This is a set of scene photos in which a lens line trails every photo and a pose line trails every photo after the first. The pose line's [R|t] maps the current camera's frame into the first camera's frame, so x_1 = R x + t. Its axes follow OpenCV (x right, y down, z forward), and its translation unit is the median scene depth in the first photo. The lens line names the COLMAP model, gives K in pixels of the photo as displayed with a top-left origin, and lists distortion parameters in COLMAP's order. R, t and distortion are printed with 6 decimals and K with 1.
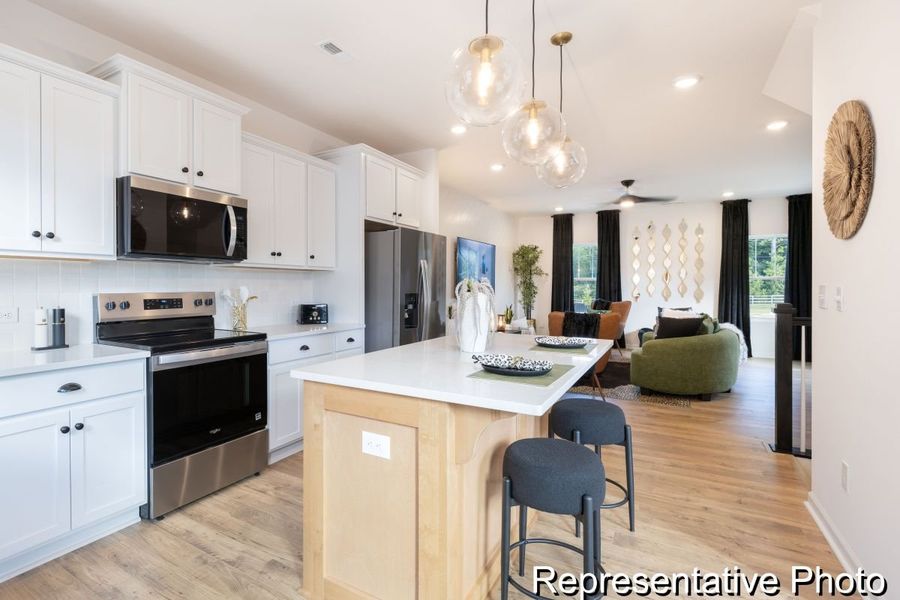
lens RADIAL K [[425.9, 0, 428.3], [0, 425.9, 287.9], [0, 0, 1]] dist [0.000285, -0.000220]
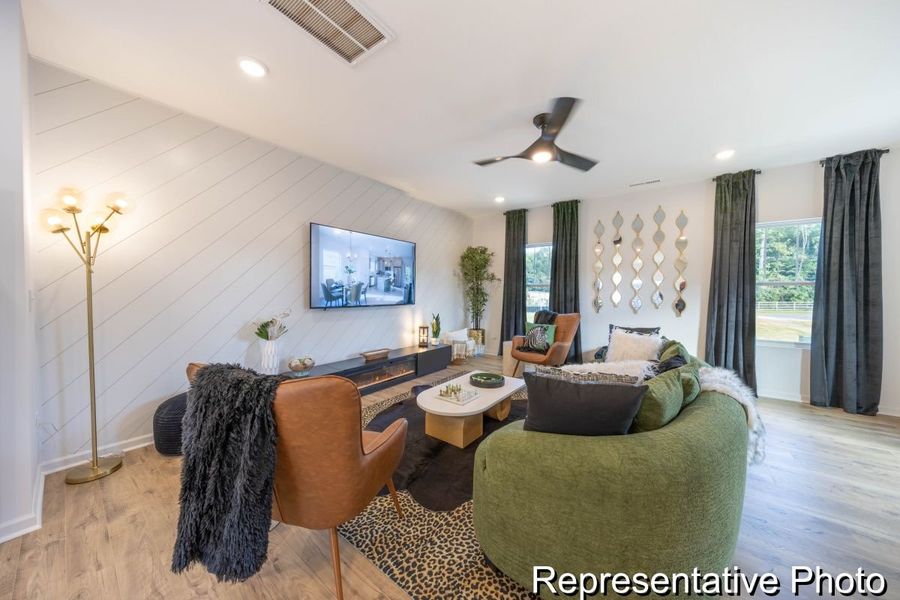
lens RADIAL K [[302.2, 0, 452.1], [0, 302.2, 299.8], [0, 0, 1]] dist [-0.001943, -0.000070]
pose [[0.993480, 0.010597, -0.113510, 0.288245], [-0.008495, 0.999784, 0.018985, -0.001407], [0.113686, -0.017897, 0.993356, 0.411946]]
